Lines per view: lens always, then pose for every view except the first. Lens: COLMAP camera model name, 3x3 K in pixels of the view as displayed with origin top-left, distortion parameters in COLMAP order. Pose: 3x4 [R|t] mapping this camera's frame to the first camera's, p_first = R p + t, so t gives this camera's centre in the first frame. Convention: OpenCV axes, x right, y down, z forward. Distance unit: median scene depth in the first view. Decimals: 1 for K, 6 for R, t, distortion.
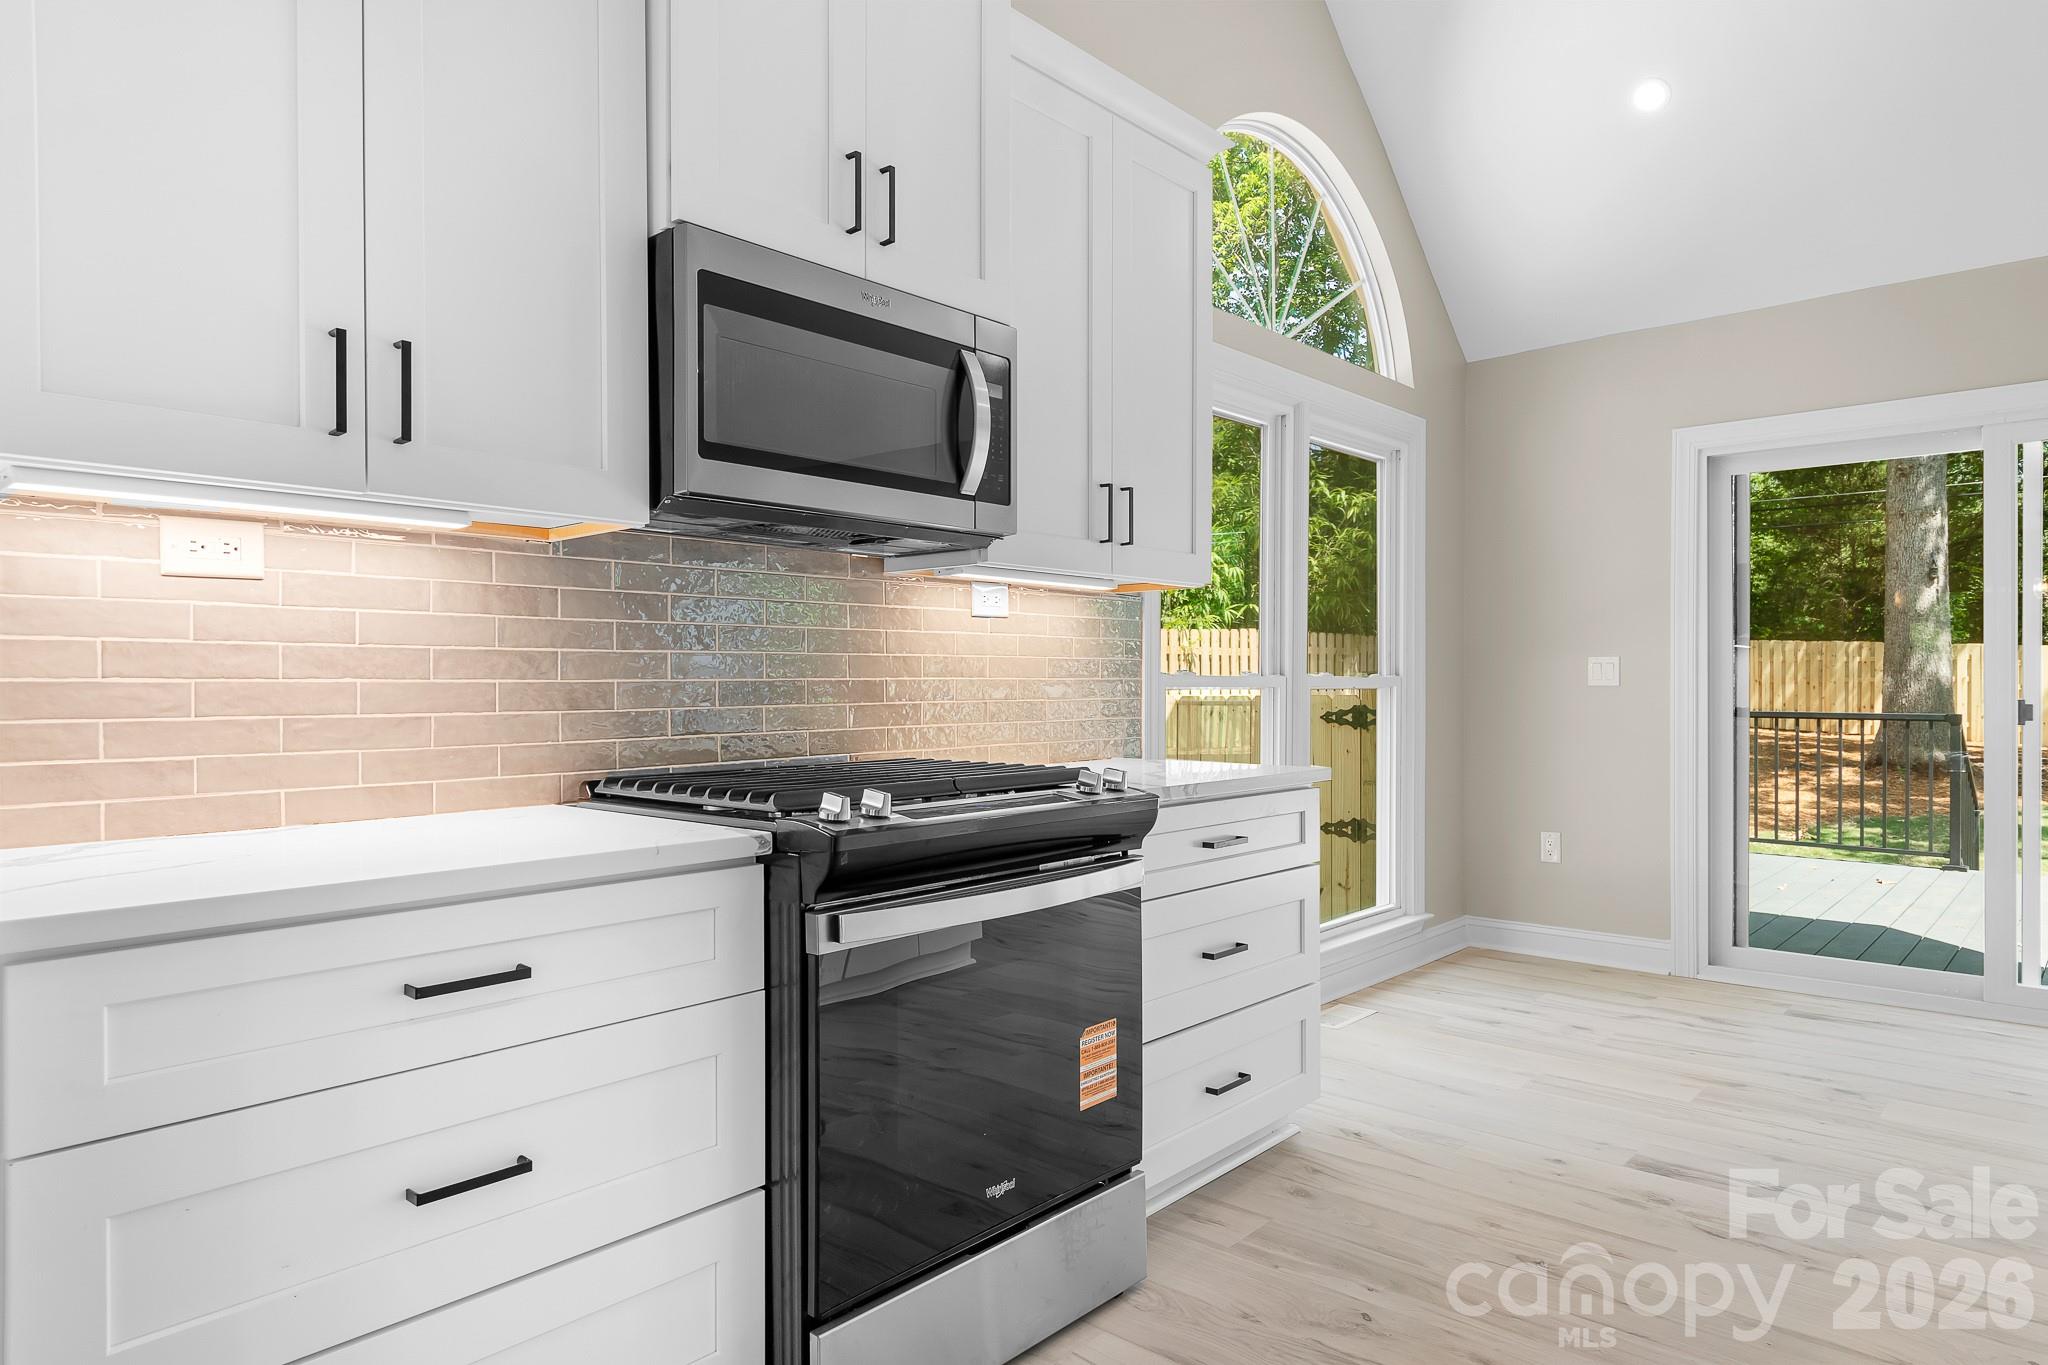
lens RADIAL K [[1239.6, 0, 1006.3], [0, 1239.6, 700.3], [0, 0, 1]] dist [0.007632, -0.001932]
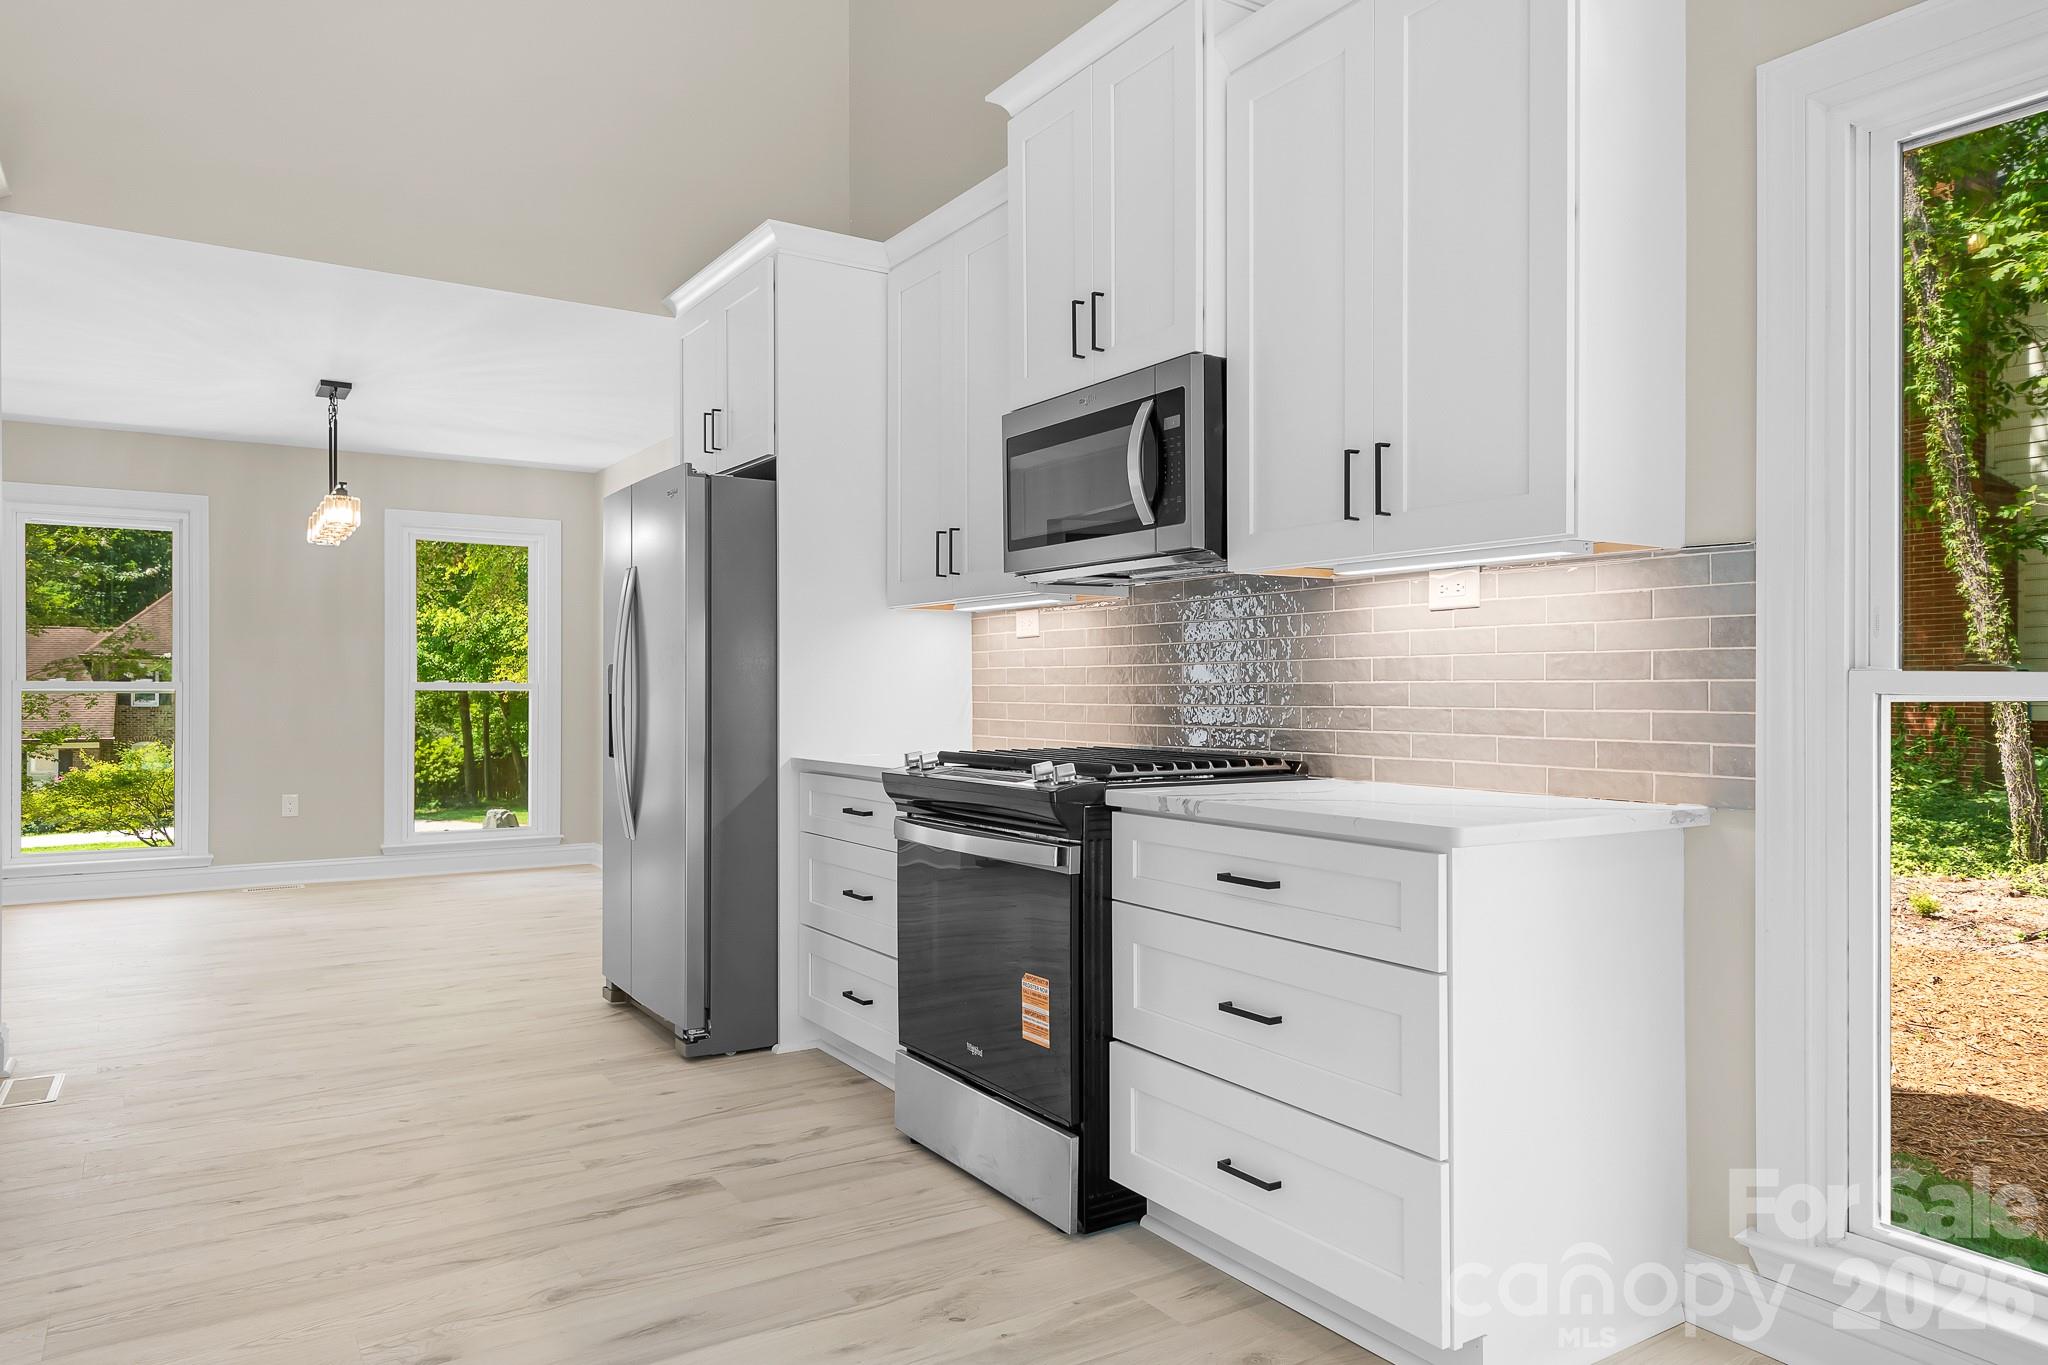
lens RADIAL K [[1332.9, 0, 1019.0], [0, 1332.9, 689.0], [0, 0, 1]] dist [0.009647, 0.003874]
pose [[-0.260865, 0.006119, -0.965356, 0.757950], [-0.009197, 0.999919, 0.008824, -0.014214], [0.965332, 0.011180, -0.260787, 0.761428]]
